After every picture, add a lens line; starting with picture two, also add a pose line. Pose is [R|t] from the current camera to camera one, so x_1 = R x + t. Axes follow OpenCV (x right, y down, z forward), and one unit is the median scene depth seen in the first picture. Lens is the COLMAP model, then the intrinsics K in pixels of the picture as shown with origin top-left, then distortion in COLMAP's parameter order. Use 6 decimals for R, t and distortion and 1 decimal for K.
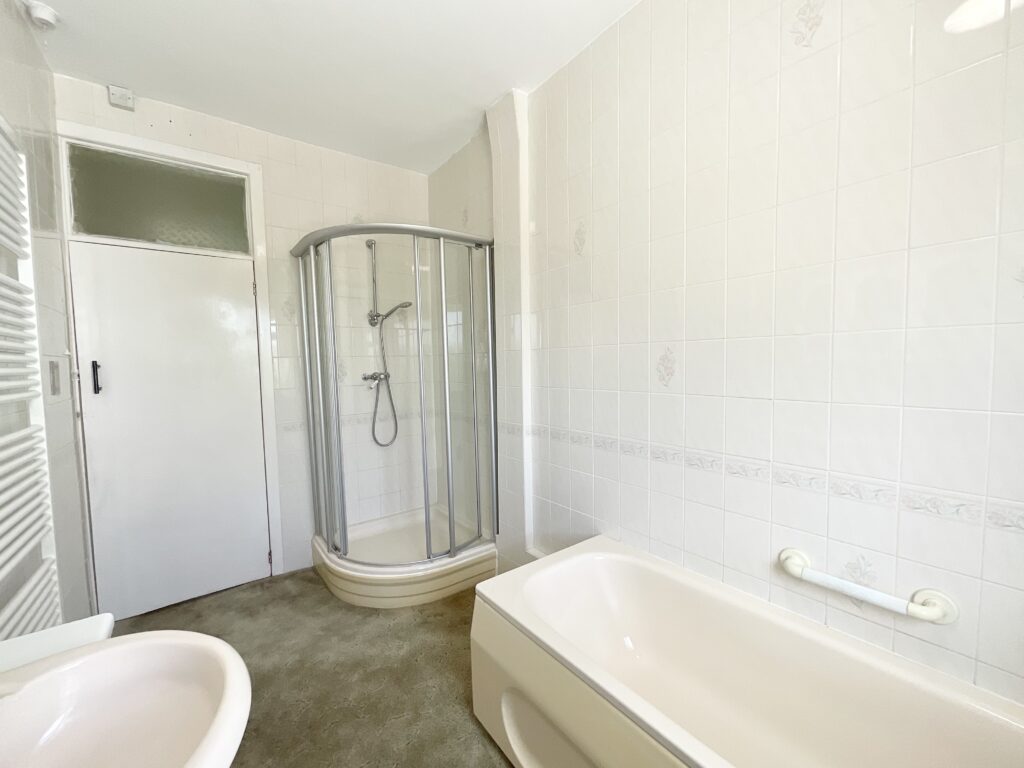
lens RADIAL K [[416.5, 0, 512.0], [0, 416.5, 384.0], [0, 0, 1]] dist [0.002249, 0.000314]
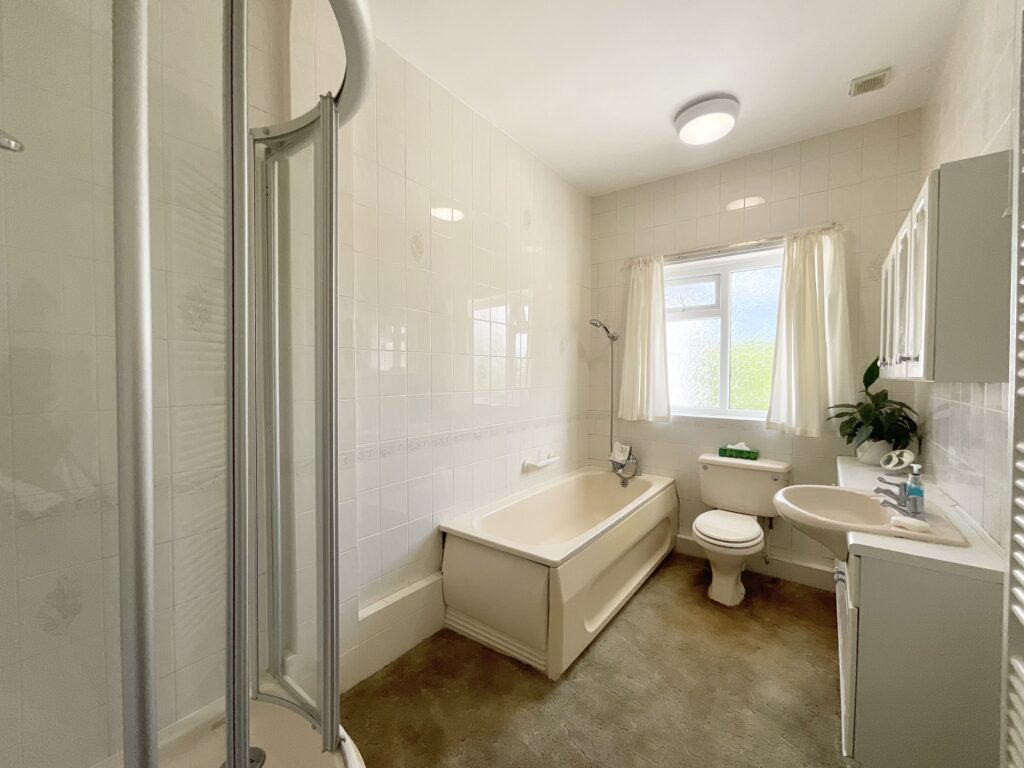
lens RADIAL K [[416.5, 0, 512.0], [0, 416.5, 384.0], [0, 0, 1]] dist [0.002249, 0.000314]
pose [[-0.285537, -0.002056, 0.958365, -1.100753], [0.054020, 0.998373, 0.018236, -0.023454], [-0.956844, 0.056978, -0.284961, 1.360928]]
